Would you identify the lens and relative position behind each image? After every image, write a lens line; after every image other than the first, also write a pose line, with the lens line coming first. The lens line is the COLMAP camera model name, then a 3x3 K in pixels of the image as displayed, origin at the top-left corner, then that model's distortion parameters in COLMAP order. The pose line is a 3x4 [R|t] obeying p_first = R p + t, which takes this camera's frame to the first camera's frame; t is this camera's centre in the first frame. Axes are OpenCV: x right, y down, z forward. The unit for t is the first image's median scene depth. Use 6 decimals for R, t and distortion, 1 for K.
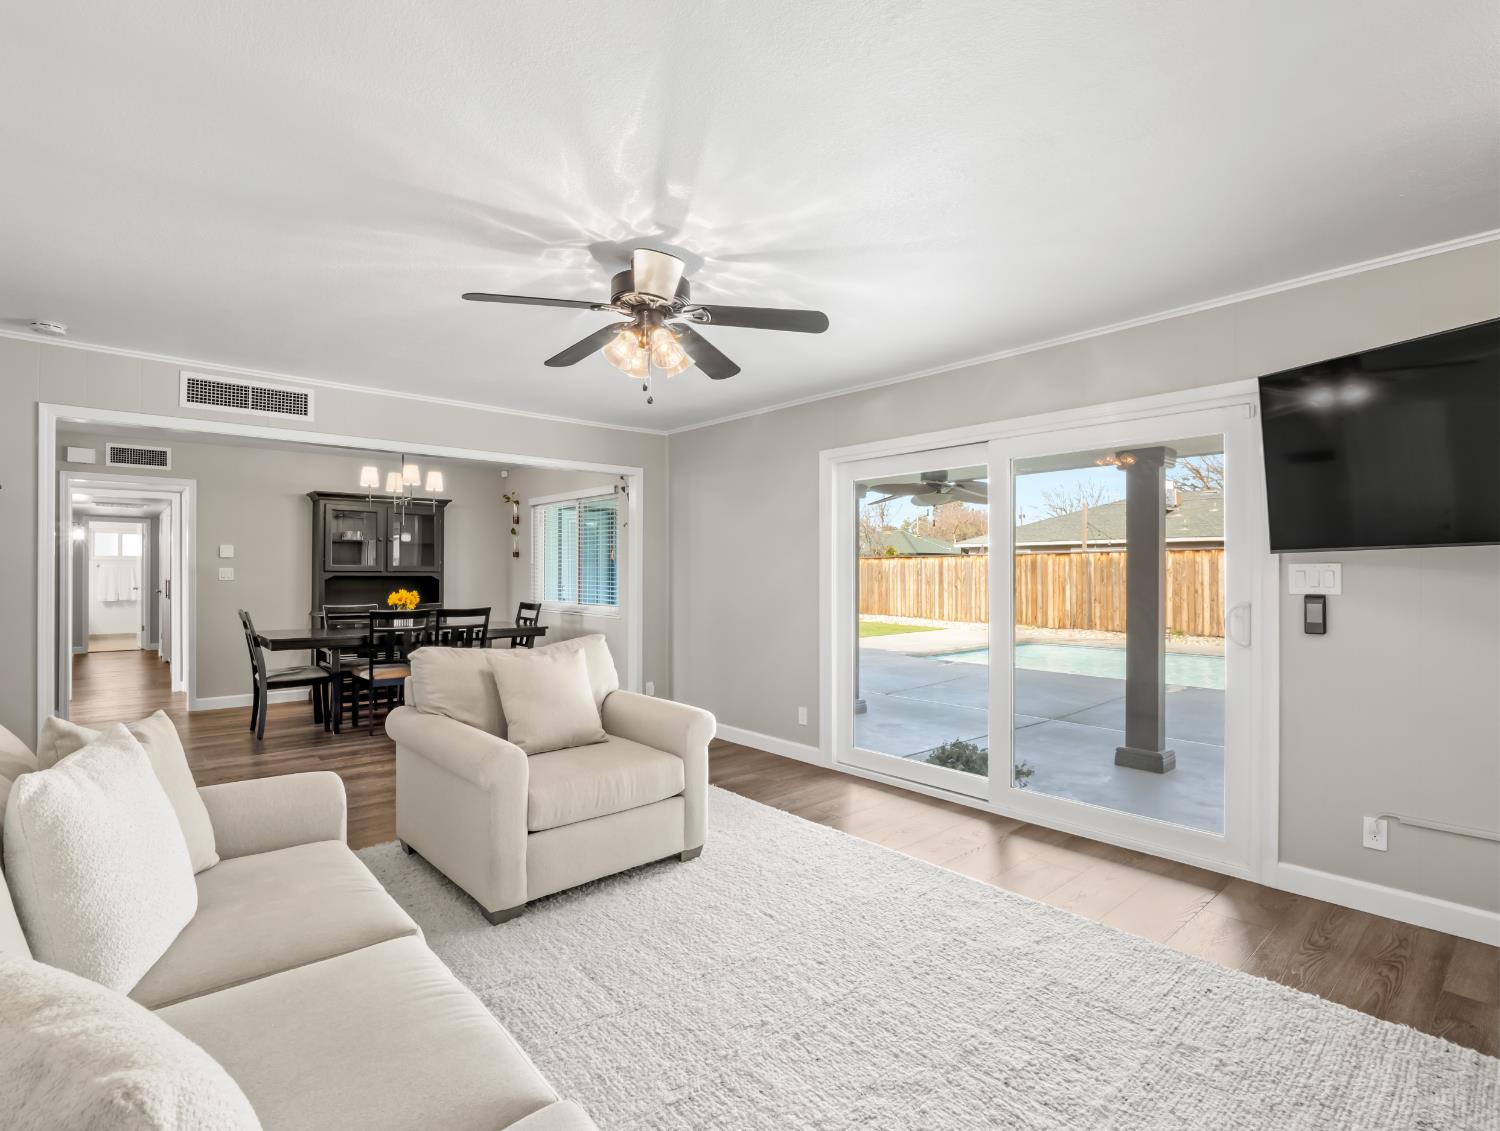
lens RADIAL K [[756.7, 0, 750.0], [0, 756.7, 565.5], [0, 0, 1]] dist [-0.000767, -0.000242]
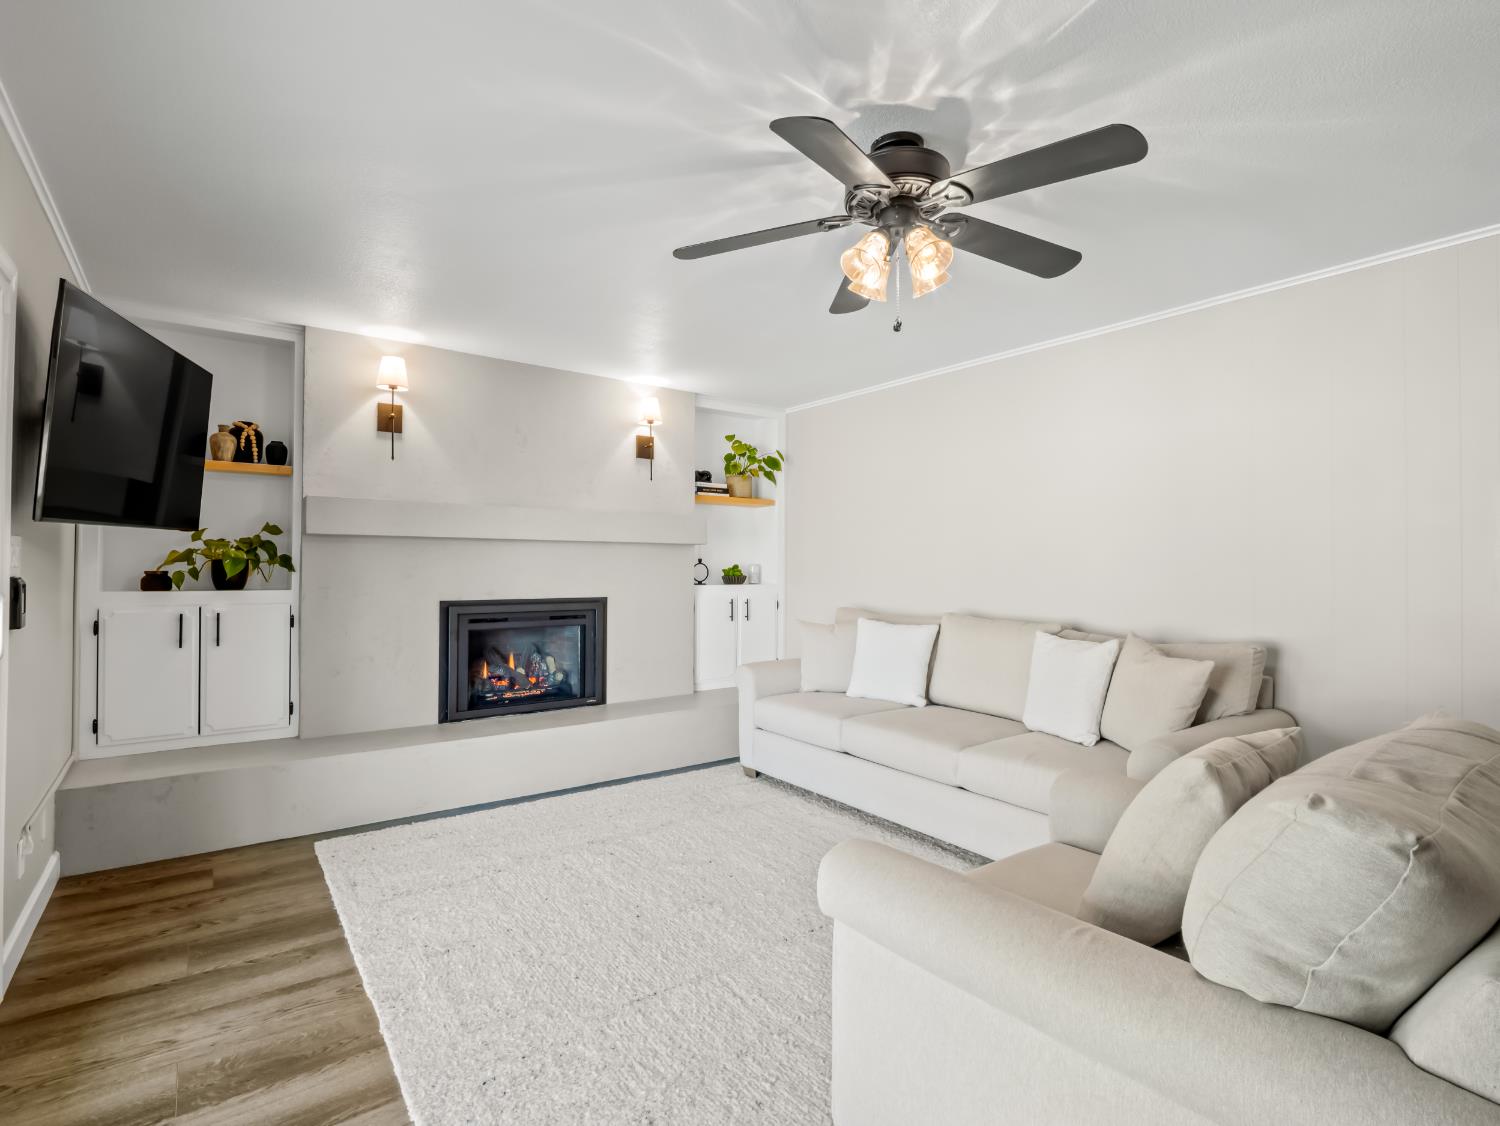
lens RADIAL K [[732.7, 0, 736.4], [0, 732.7, 557.2], [0, 0, 1]] dist [-0.001790, -0.000563]
pose [[-0.994763, -0.005262, 0.102075, -0.044639], [-0.006900, 0.999853, -0.015695, 0.026340], [-0.101977, -0.016317, -0.994653, 1.675704]]
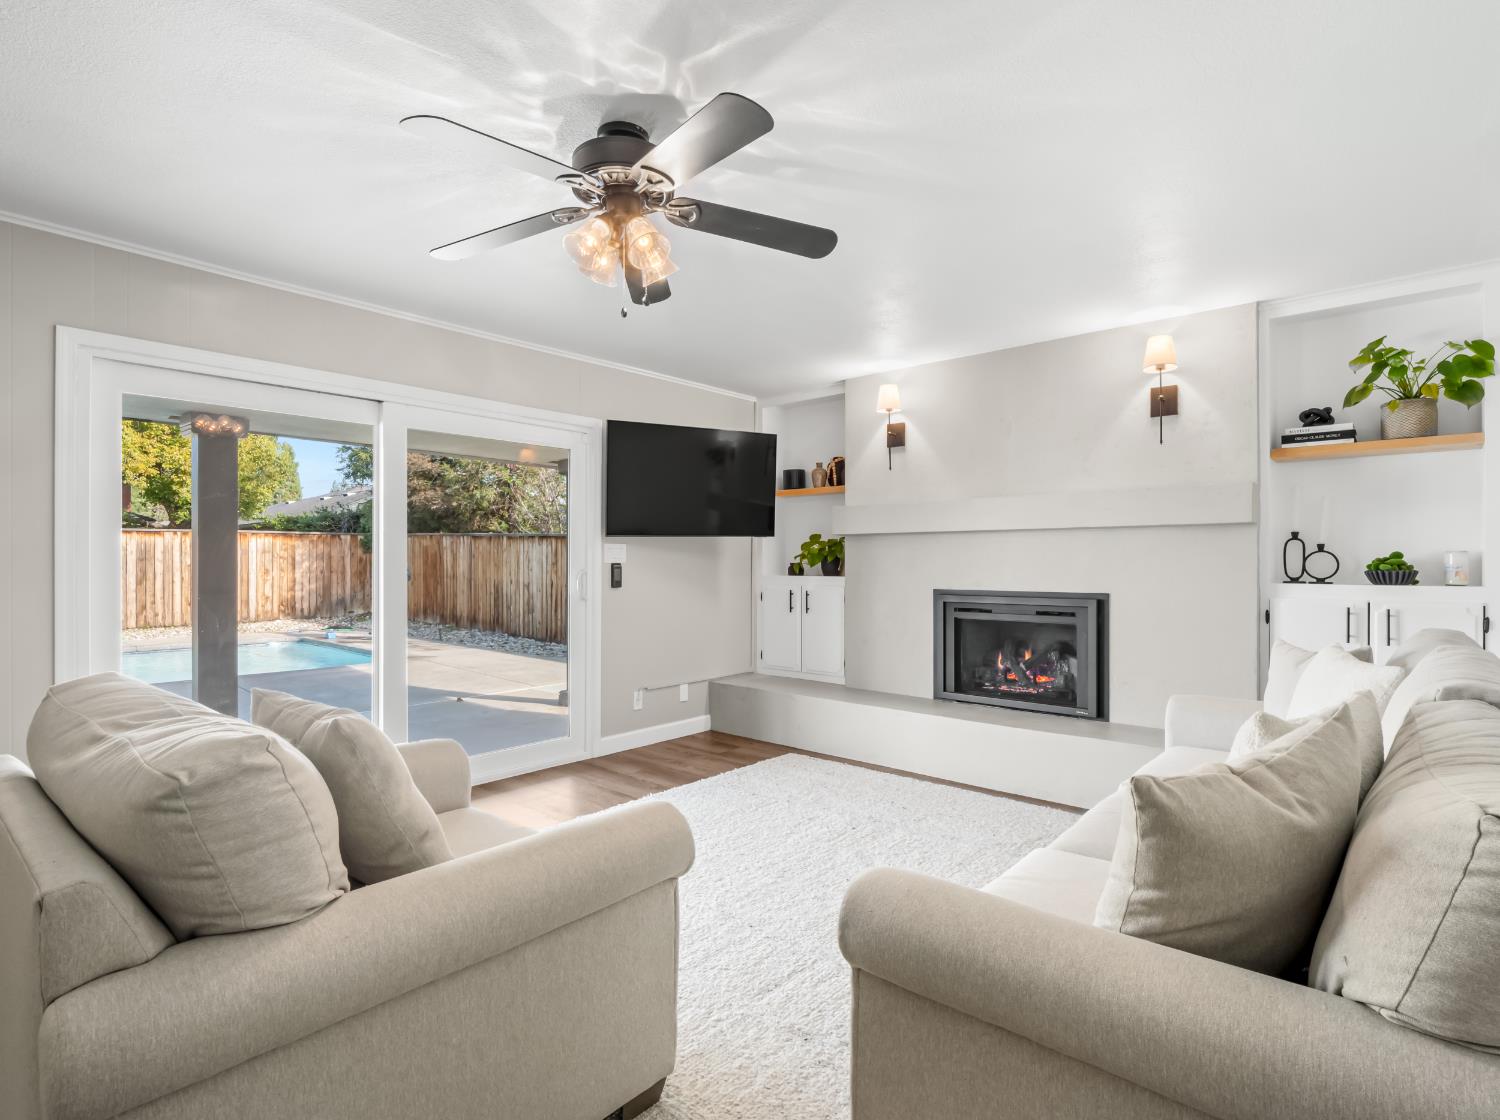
lens RADIAL K [[754.2, 0, 749.3], [0, 754.2, 567.5], [0, 0, 1]] dist [-0.014474, -0.001169]
pose [[-0.120638, -0.006304, 0.992677, -0.879482], [-0.004834, 0.999972, 0.005763, 0.038247], [-0.992685, -0.004104, -0.120665, 0.923342]]
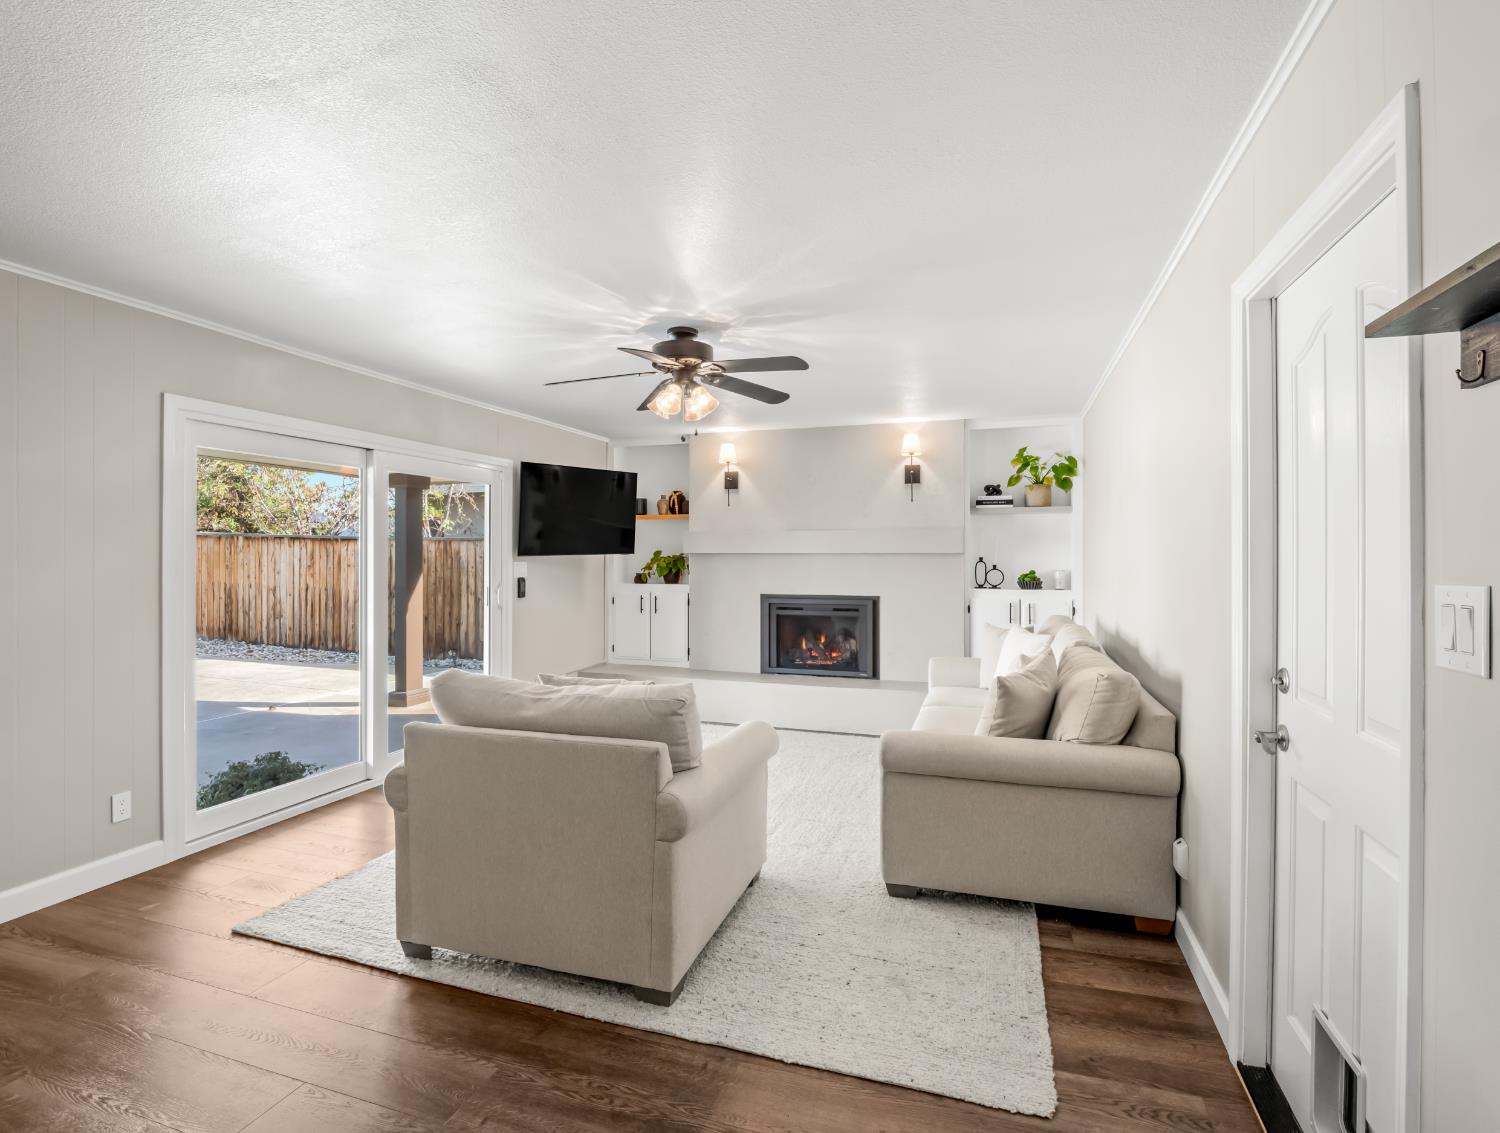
lens RADIAL K [[752.0, 0, 748.5], [0, 752.0, 559.2], [0, 0, 1]] dist [-0.000165, -0.000178]
pose [[-0.497721, -0.005106, 0.867322, -1.242345], [-0.005139, 0.999982, 0.002938, -0.017012], [-0.867322, -0.002995, -0.497739, 1.475150]]
